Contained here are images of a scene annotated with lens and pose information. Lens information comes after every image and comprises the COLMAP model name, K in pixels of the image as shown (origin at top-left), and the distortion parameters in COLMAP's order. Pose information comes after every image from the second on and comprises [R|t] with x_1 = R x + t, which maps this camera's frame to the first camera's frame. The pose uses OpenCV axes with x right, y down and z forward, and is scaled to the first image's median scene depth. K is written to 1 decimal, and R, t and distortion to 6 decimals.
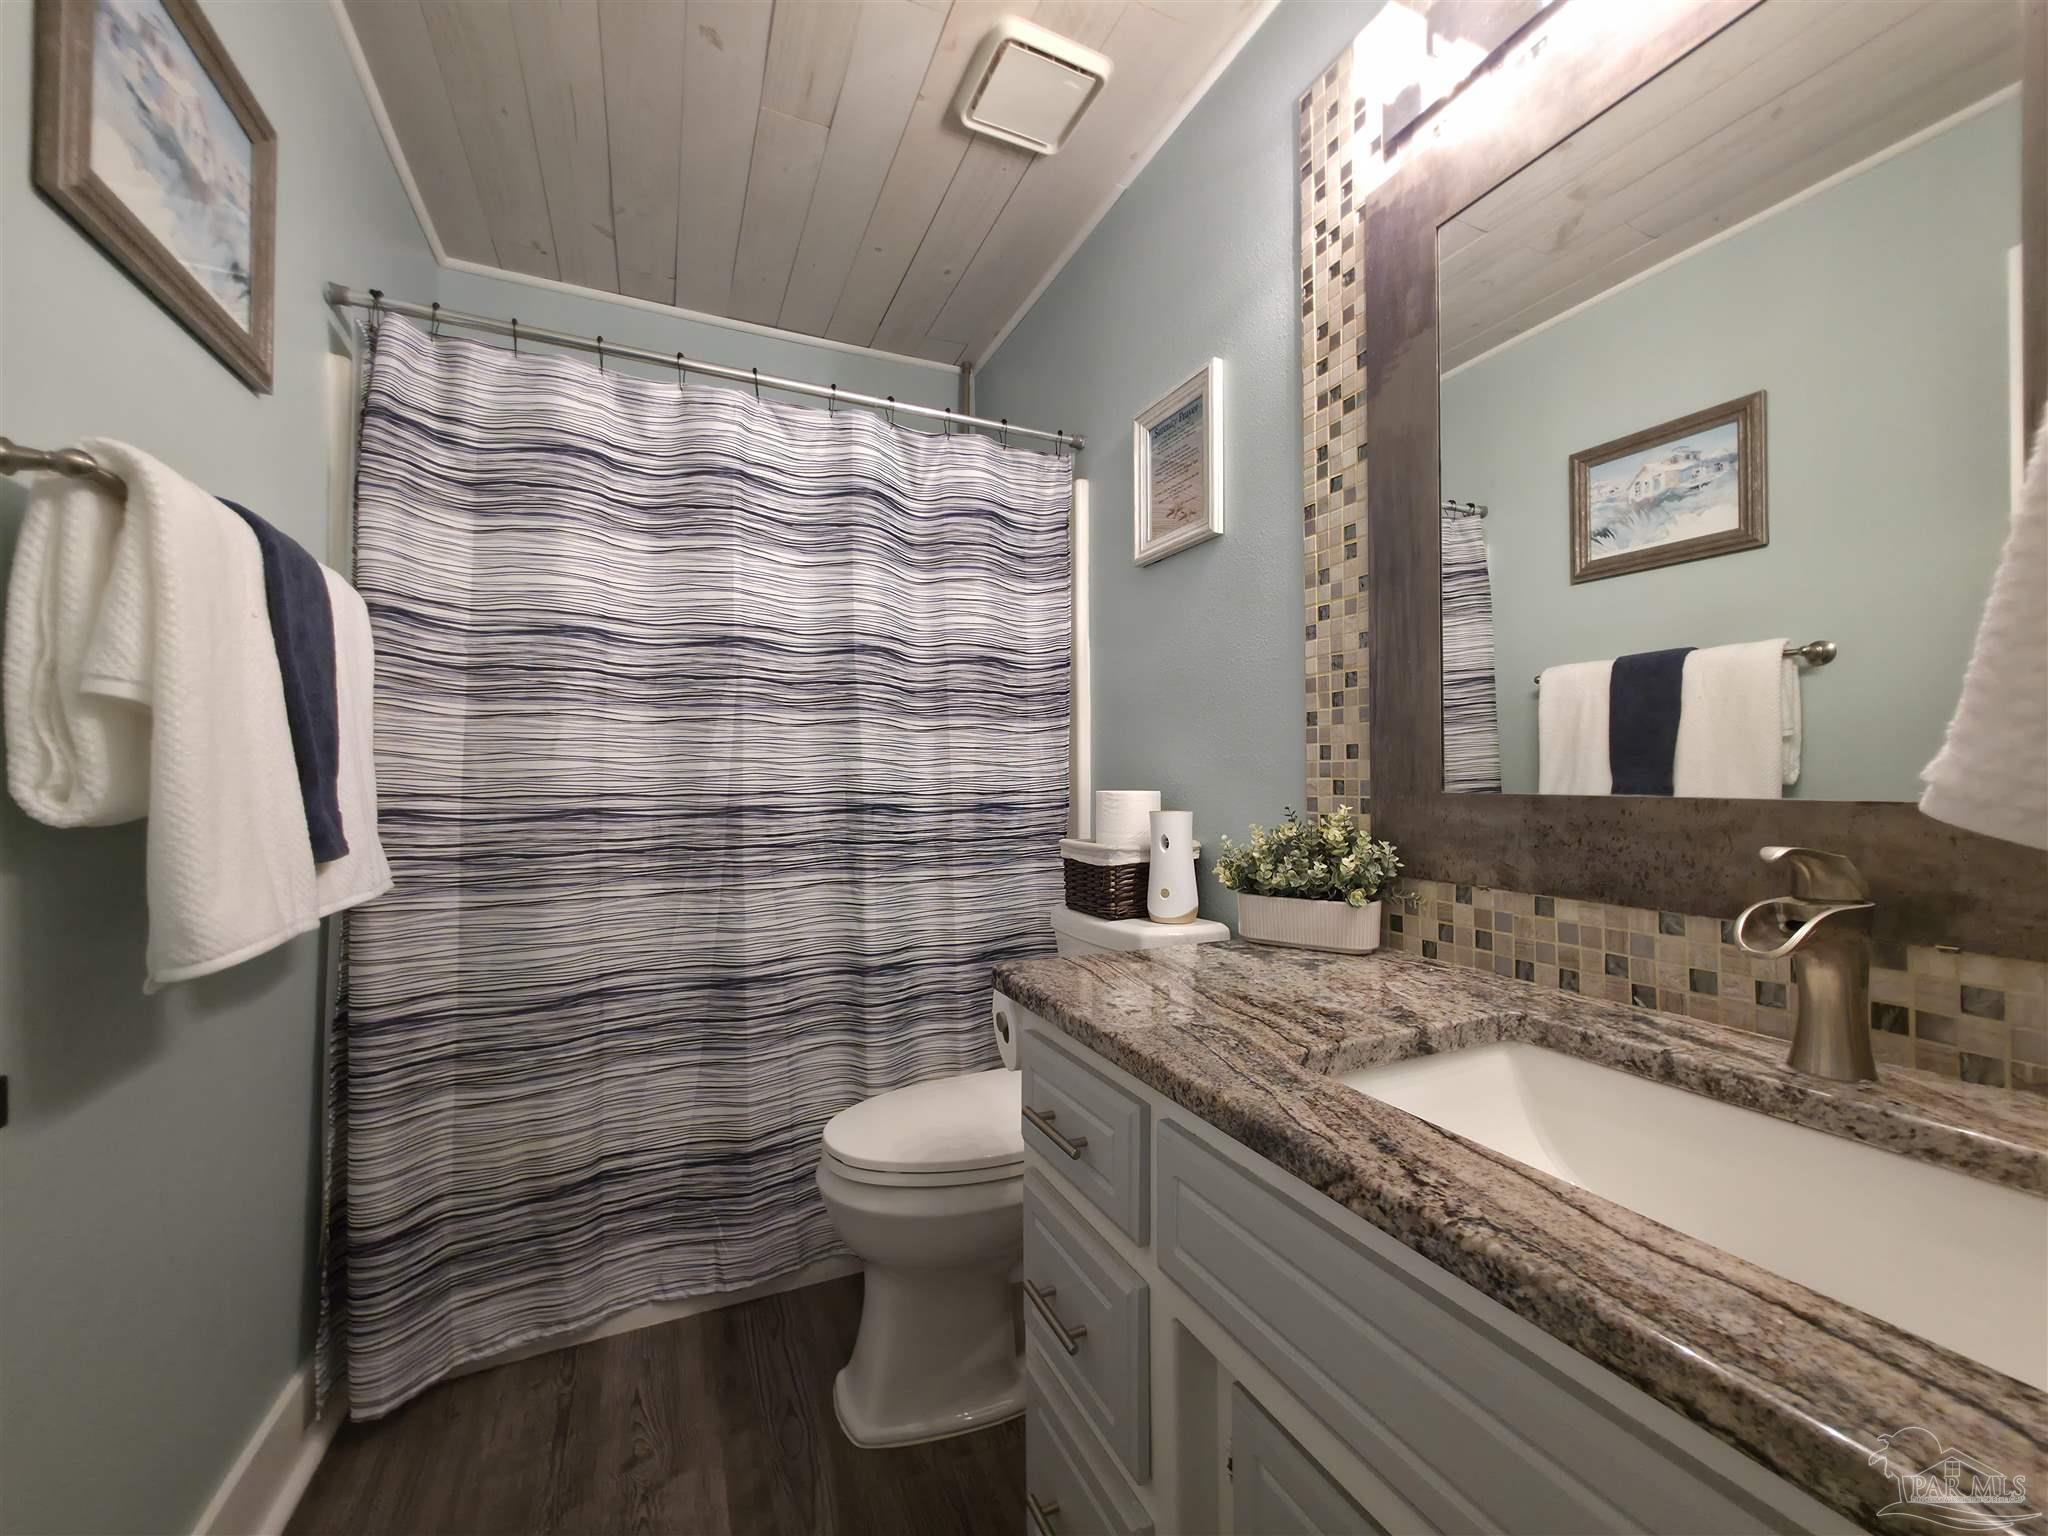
lens RADIAL K [[819.2, 0, 1026.6], [0, 819.2, 765.4], [0, 0, 1]] dist [0.002234, 0.000431]
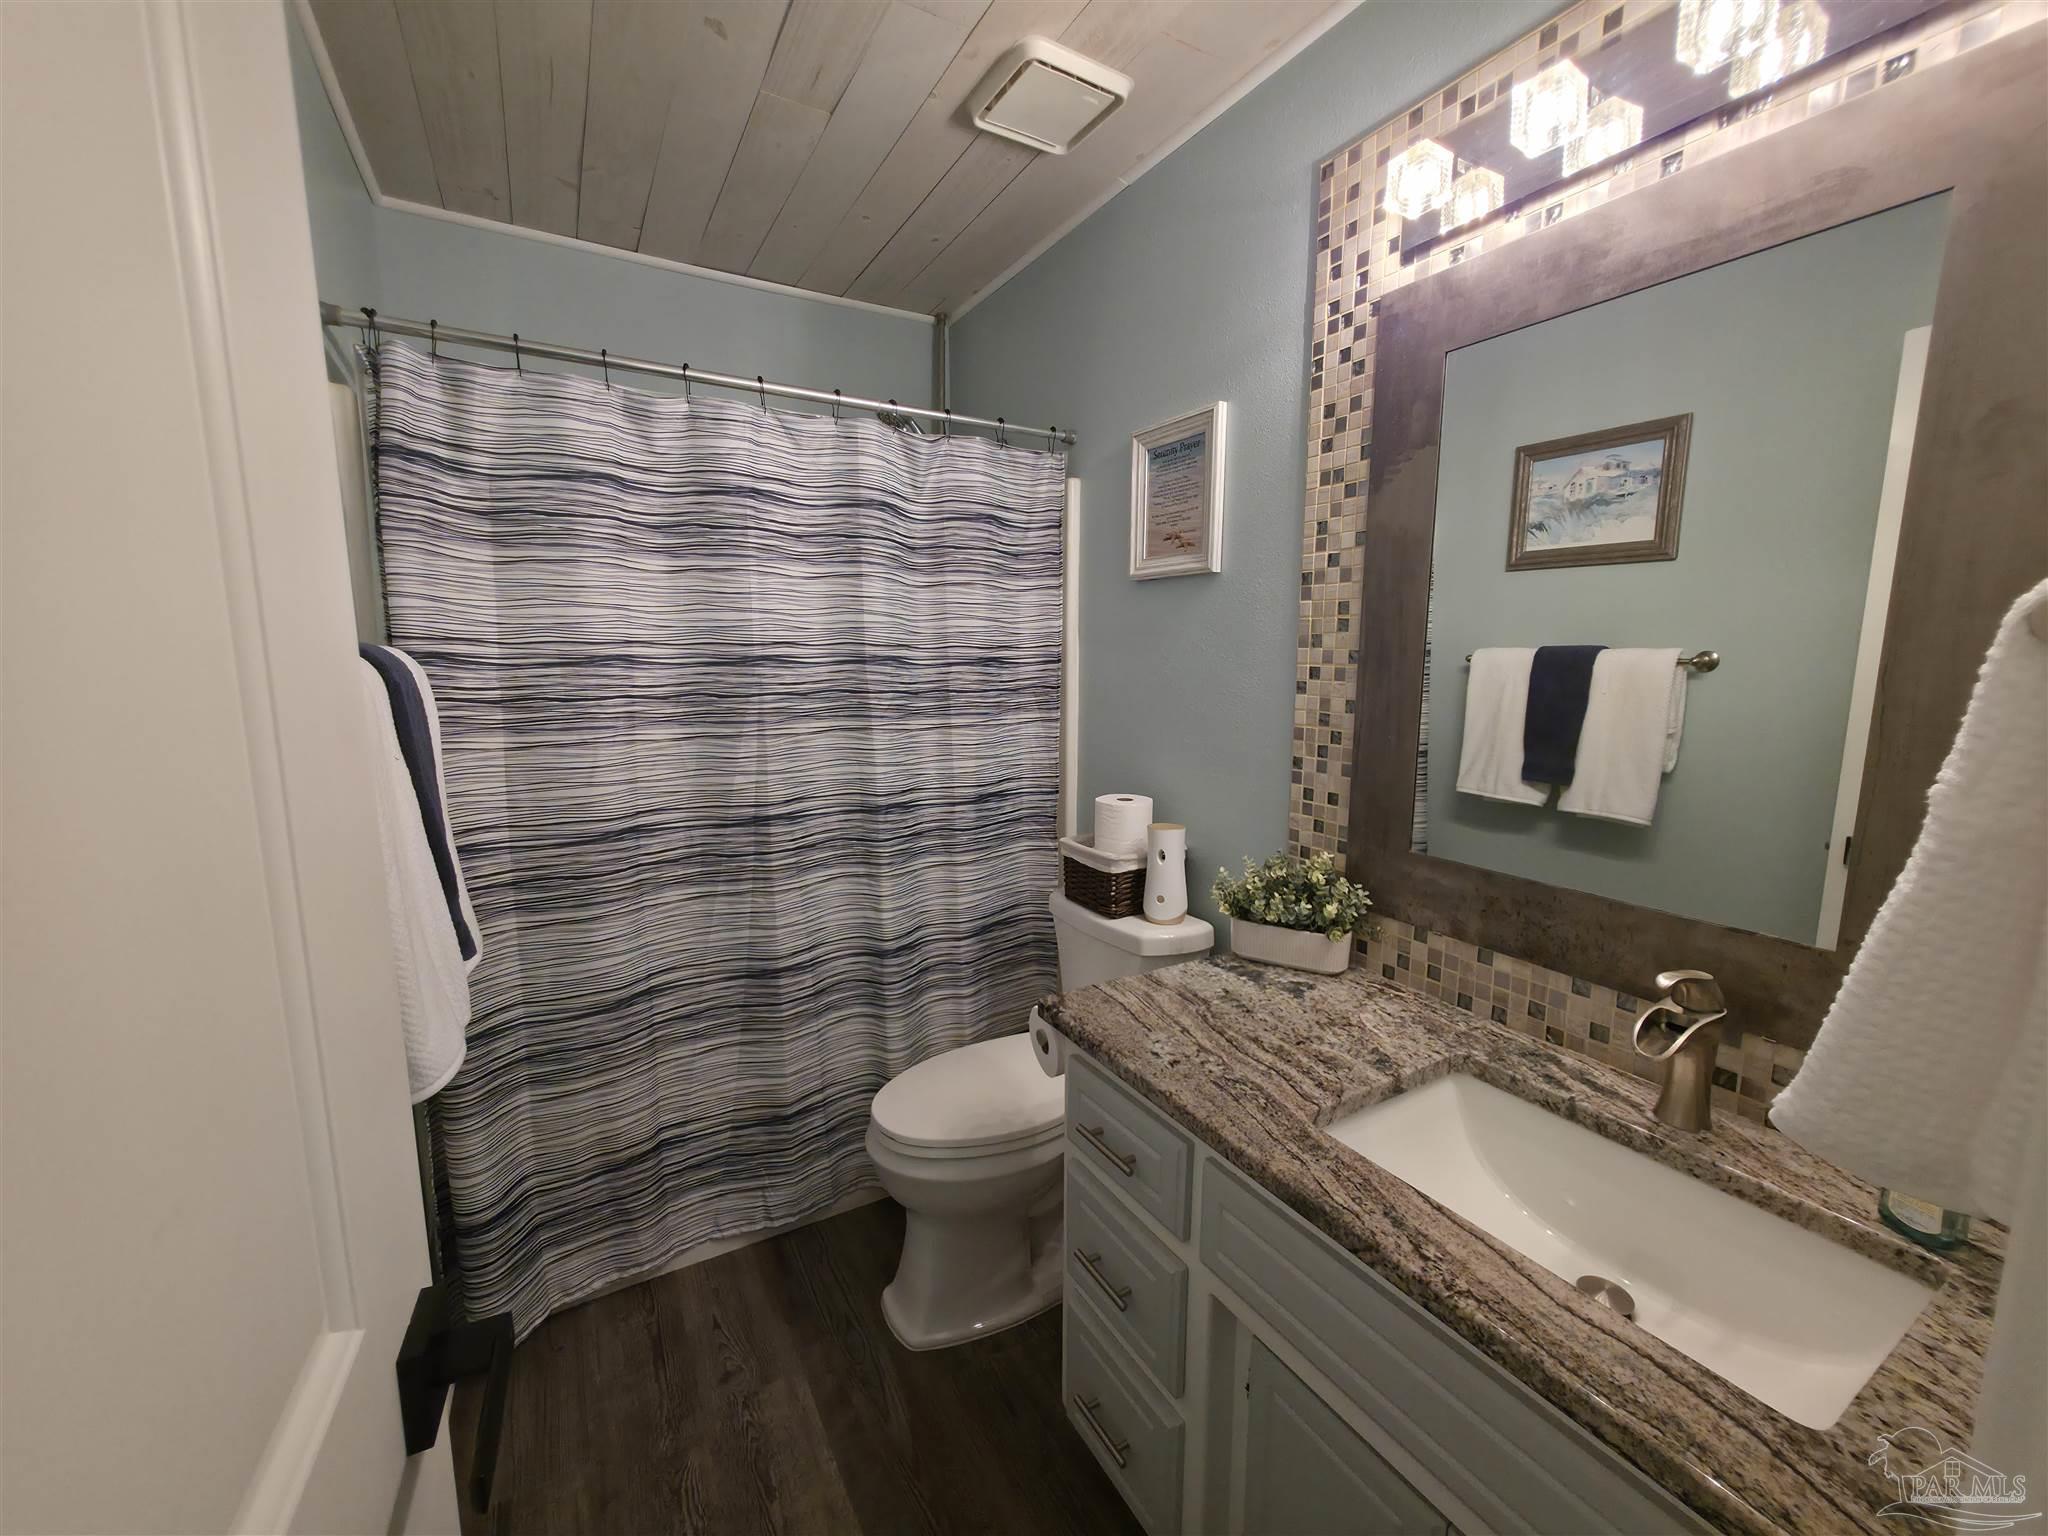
lens RADIAL K [[819.2, 0, 1028.6], [0, 819.2, 768.0], [0, 0, 1]] dist [0.002234, 0.000431]
pose [[0.995117, -0.006724, 0.098474, -0.139030], [-0.008599, 0.987978, 0.154355, -0.219337], [-0.098328, -0.154448, 0.983096, -0.093963]]
